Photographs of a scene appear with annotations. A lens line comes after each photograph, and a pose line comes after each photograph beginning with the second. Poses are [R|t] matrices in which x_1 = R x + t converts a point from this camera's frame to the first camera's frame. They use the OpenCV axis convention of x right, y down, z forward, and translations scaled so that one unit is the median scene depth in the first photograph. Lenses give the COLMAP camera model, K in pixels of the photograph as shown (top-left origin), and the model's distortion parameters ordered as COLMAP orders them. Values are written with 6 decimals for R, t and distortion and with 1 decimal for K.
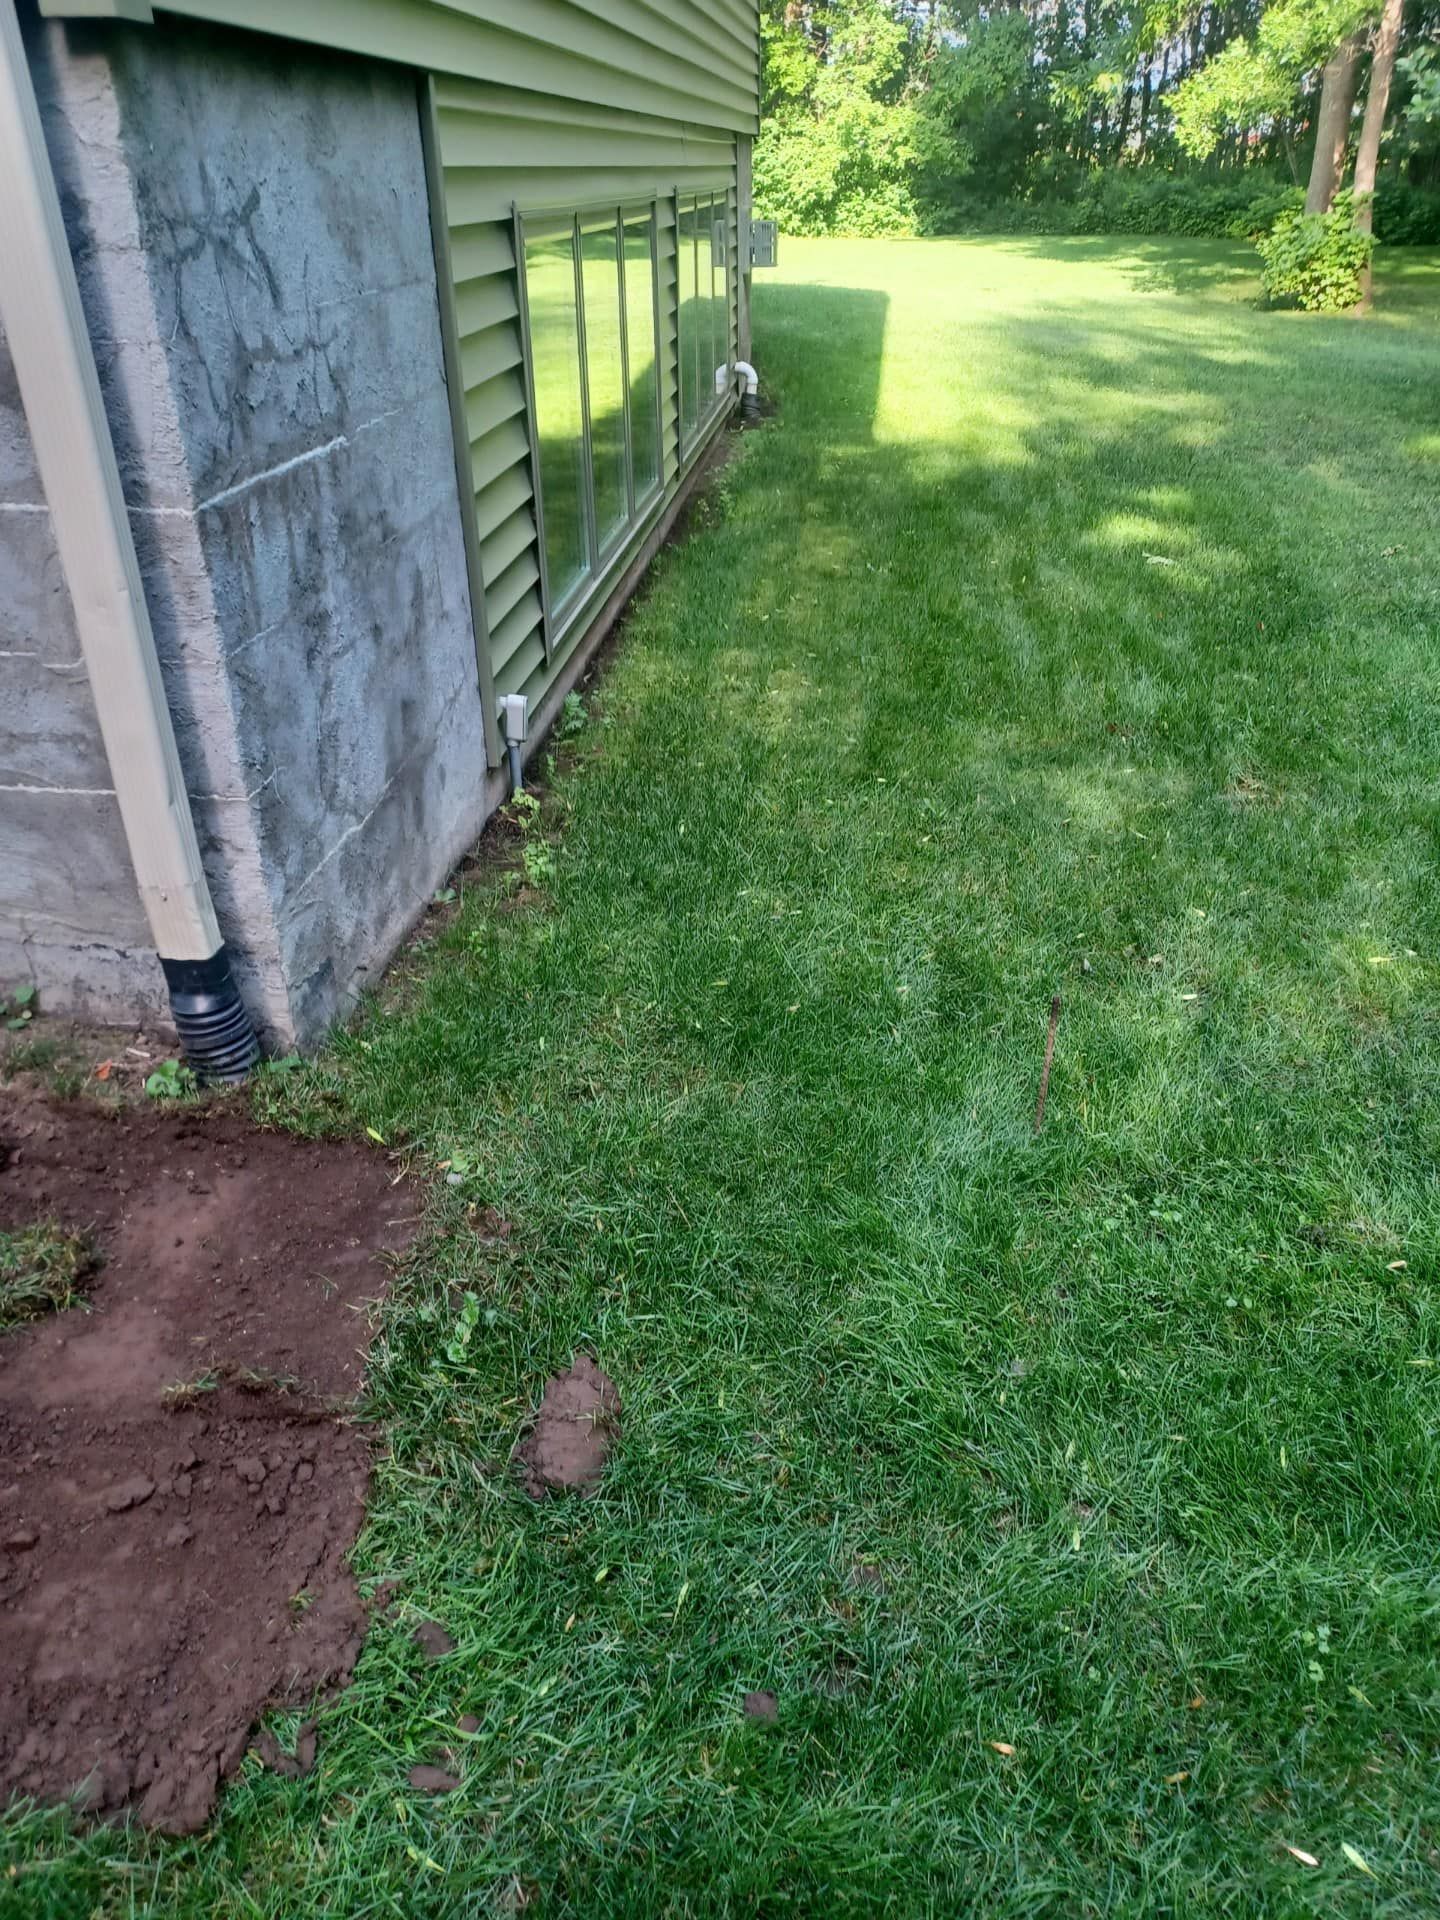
lens RADIAL K [[1445.2, 0, 747.2], [0, 1445.2, 960.0], [0, 0, 1]] dist [0.041384, -0.038710]
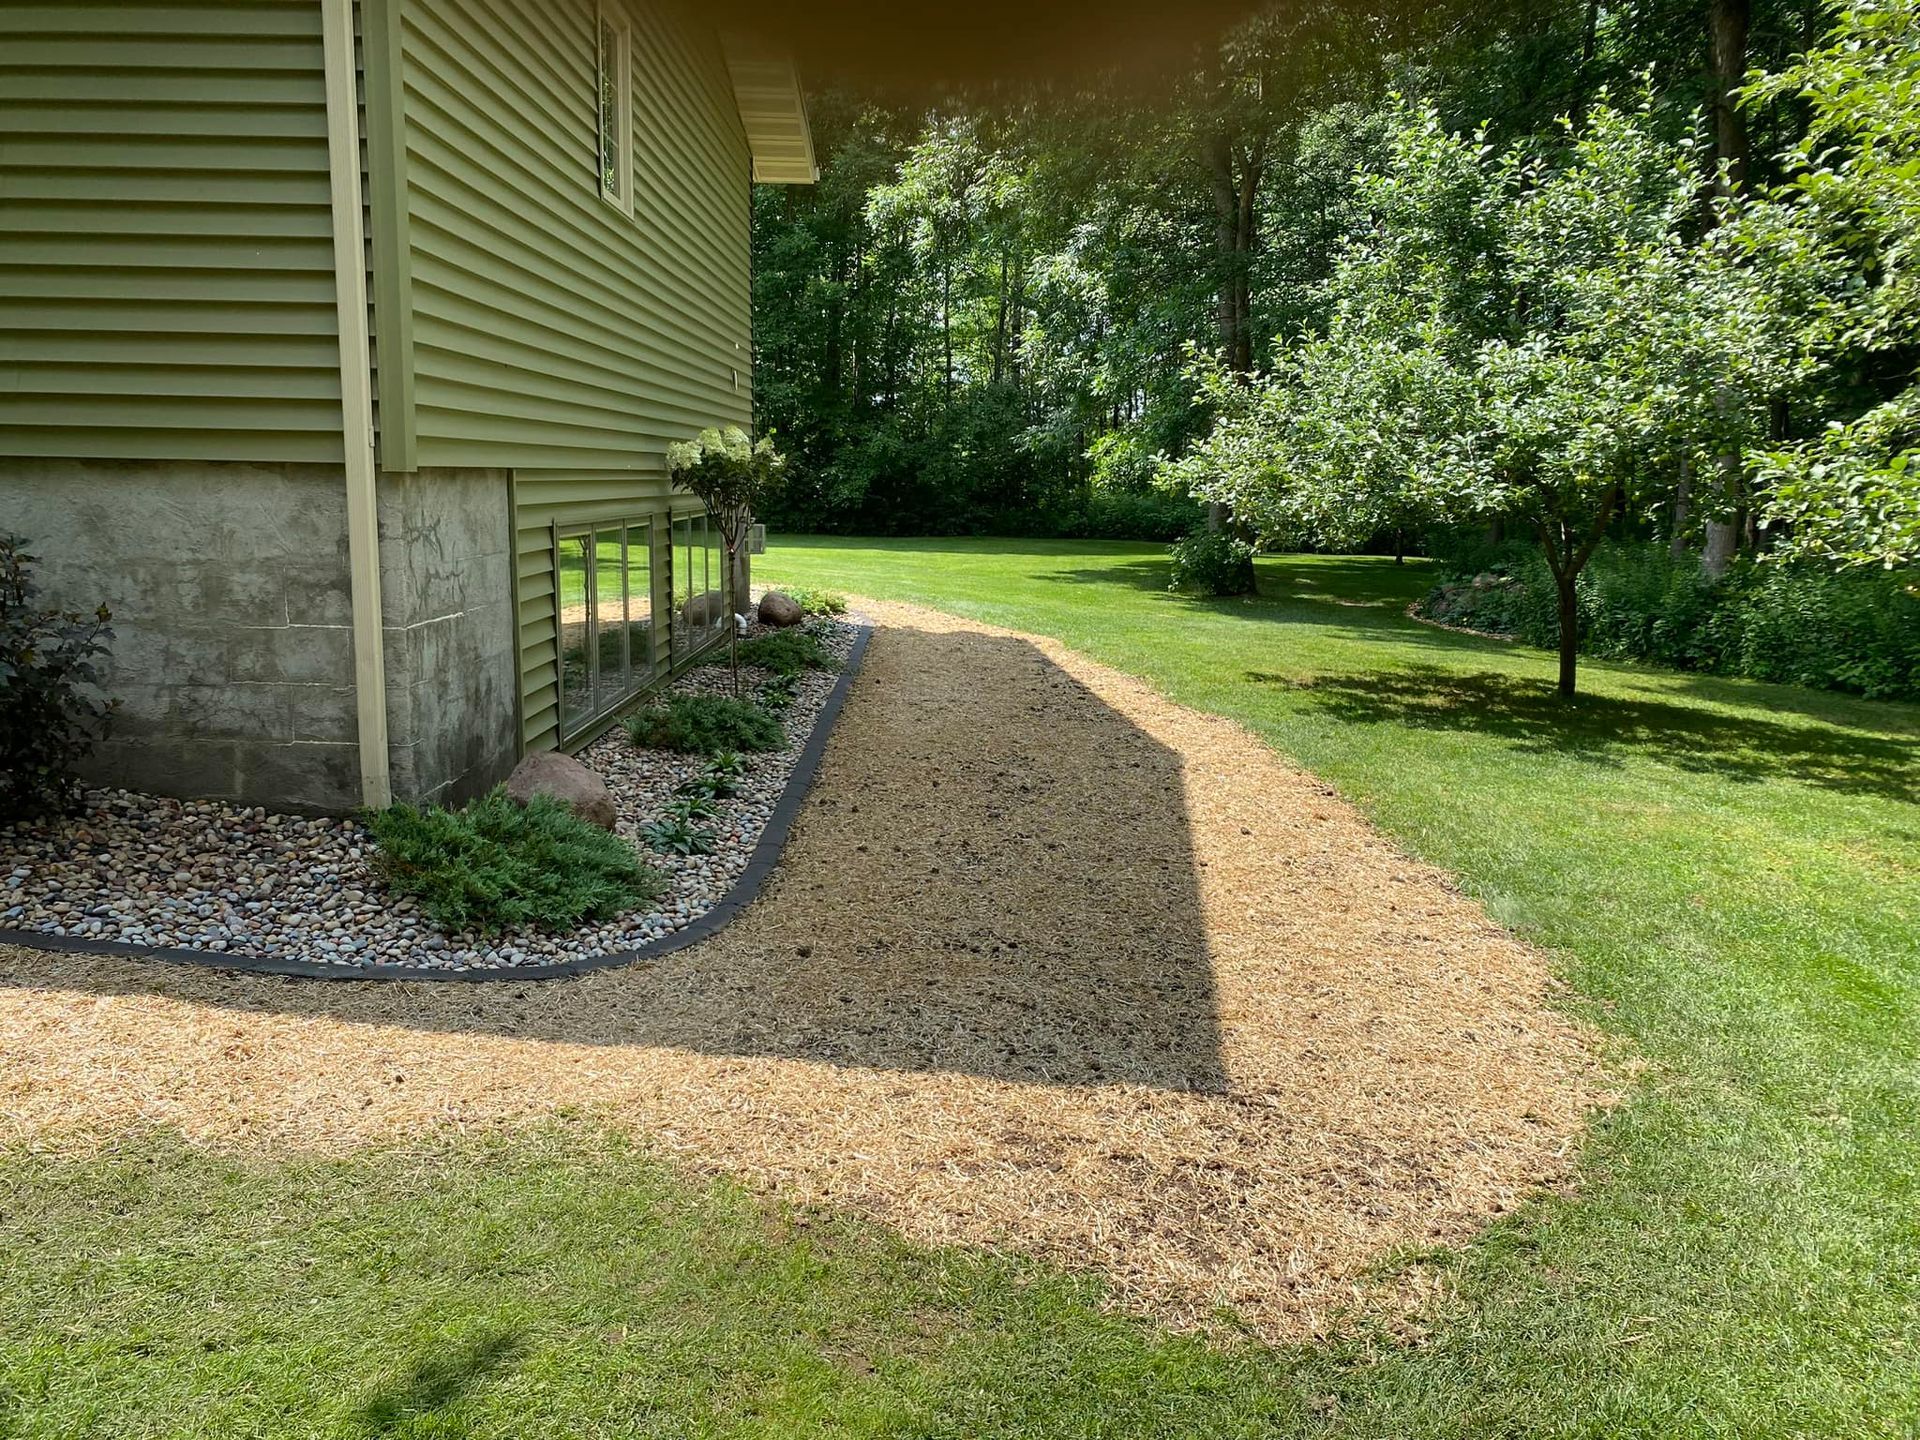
lens RADIAL K [[1445.2, 0, 960.0], [0, 1445.2, 720.0], [0, 0, 1]] dist [0.041384, -0.038710]
pose [[0.994861, 0.007403, 0.100978, 0.273997], [0.025875, 0.945619, -0.324247, 0.564908], [-0.097887, 0.325193, 0.940568, -1.177205]]
